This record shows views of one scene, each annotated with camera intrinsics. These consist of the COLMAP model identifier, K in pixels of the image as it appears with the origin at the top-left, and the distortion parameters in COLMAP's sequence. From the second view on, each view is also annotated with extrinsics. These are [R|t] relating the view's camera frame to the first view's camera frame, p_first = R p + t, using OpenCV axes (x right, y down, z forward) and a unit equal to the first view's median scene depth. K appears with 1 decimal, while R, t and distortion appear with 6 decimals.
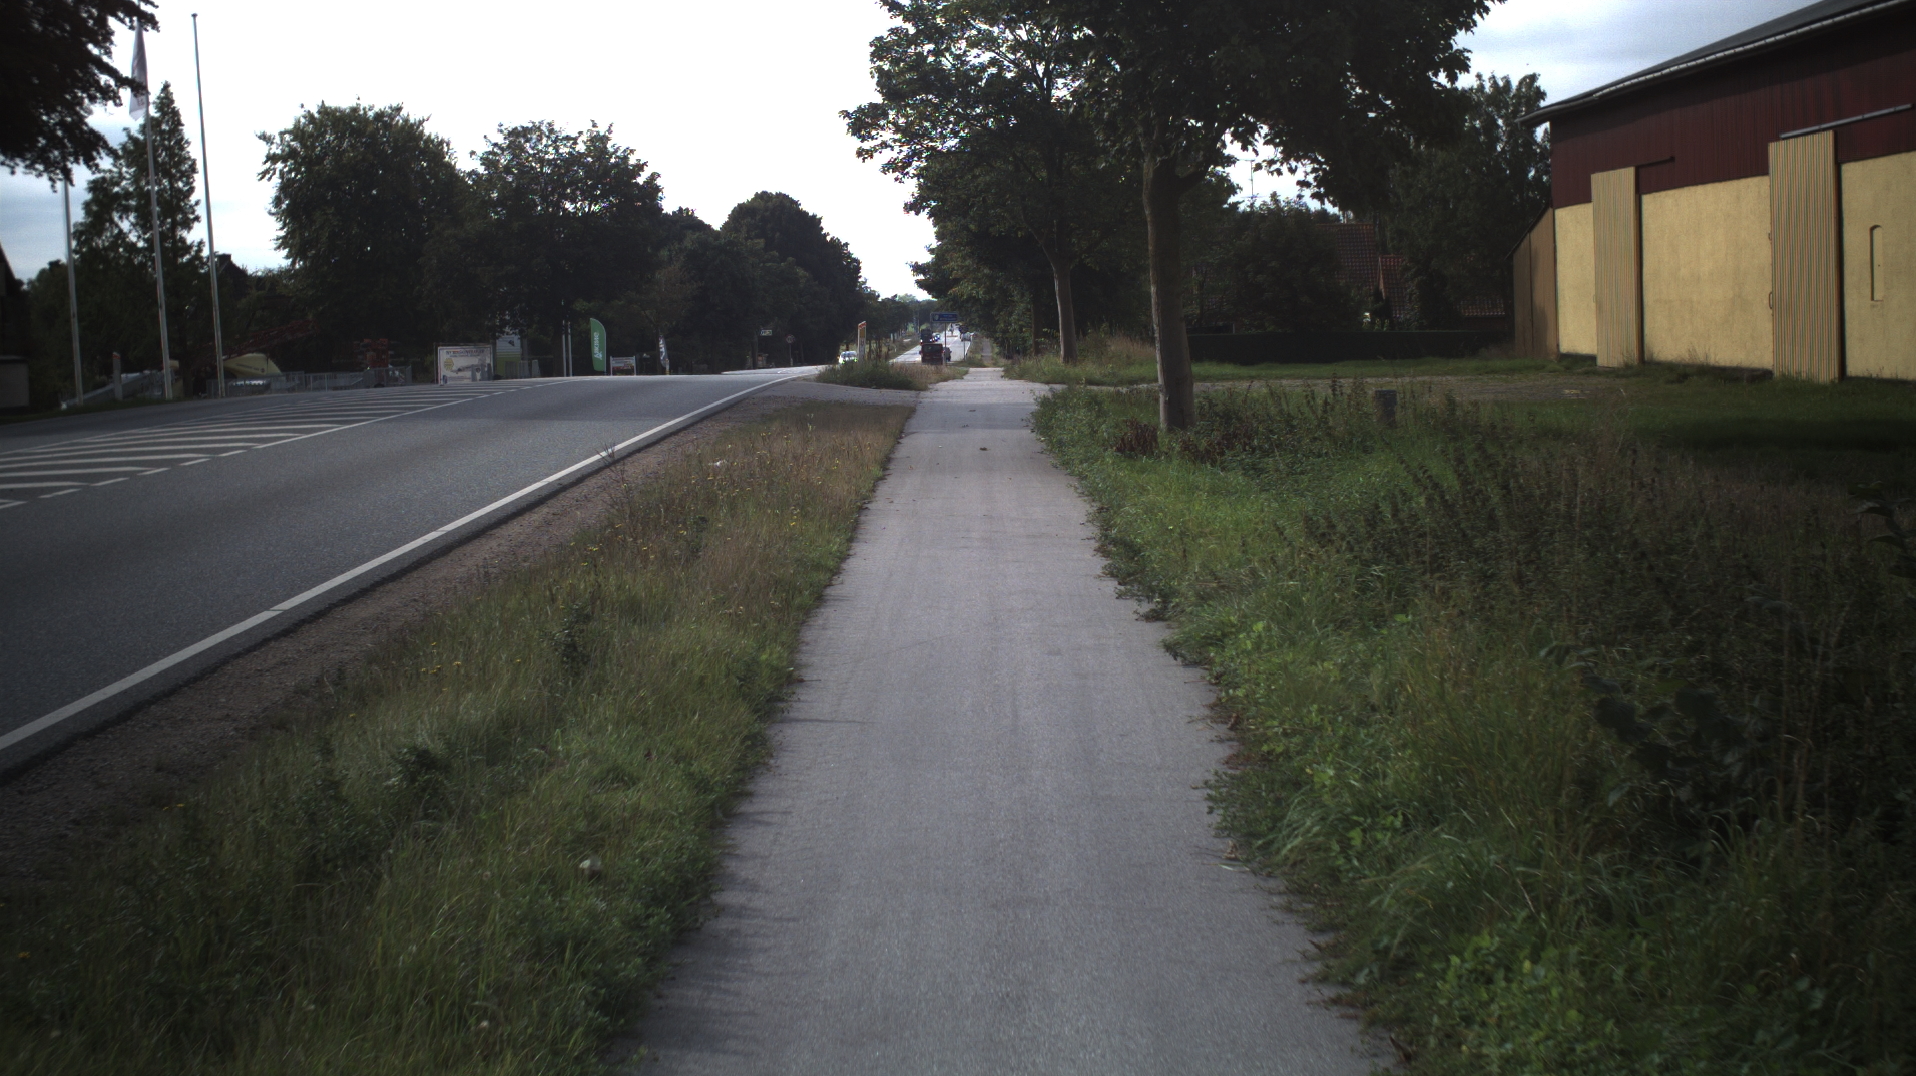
lens RADIAL K [[2328.8, 0, 958.0], [0, 2328.8, 538.0], [0, 0, 1]] dist [-0.124658, -0.005641]
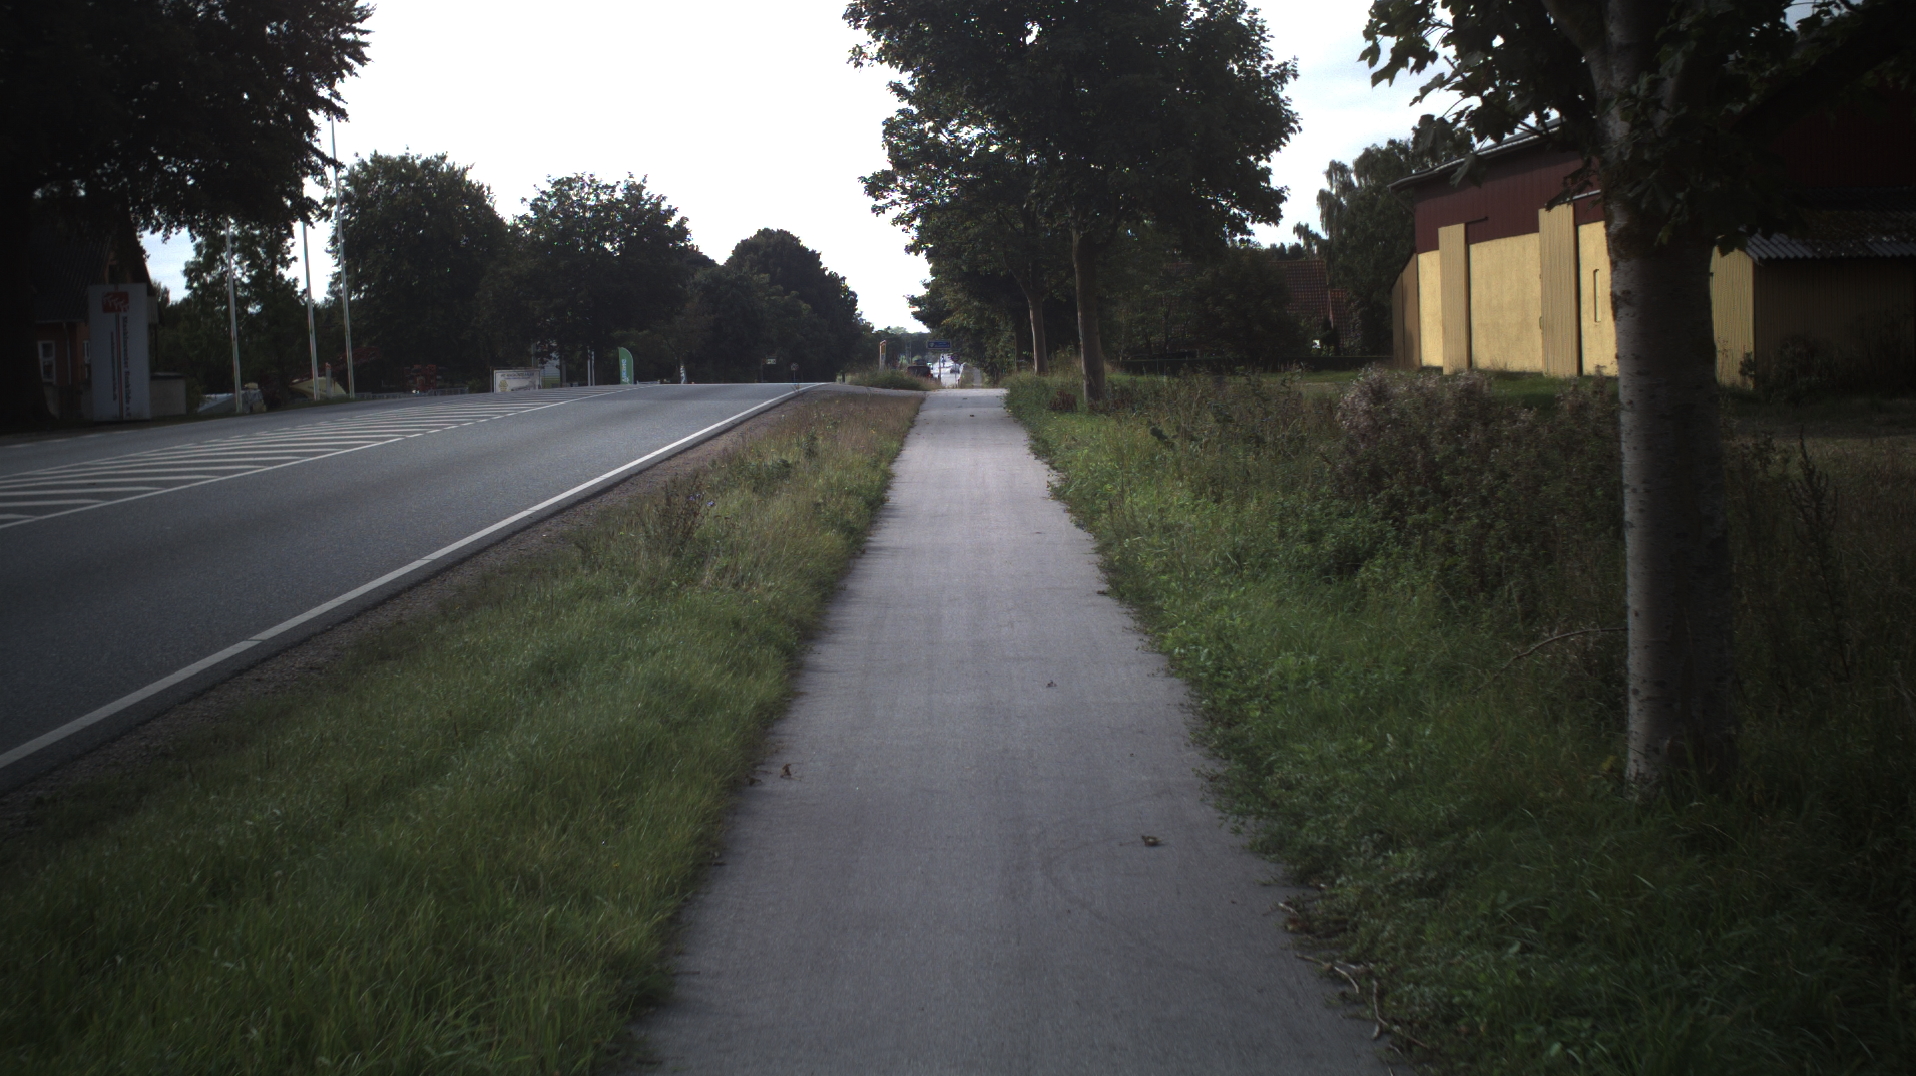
lens RADIAL K [[2328.8, 0, 958.0], [0, 2328.8, 538.0], [0, 0, 1]] dist [-0.124658, -0.005641]
pose [[0.999992, -0.001419, 0.003823, -0.001110], [0.001472, 0.999902, -0.013918, 0.015652], [-0.003803, 0.013923, 0.999896, -0.135544]]
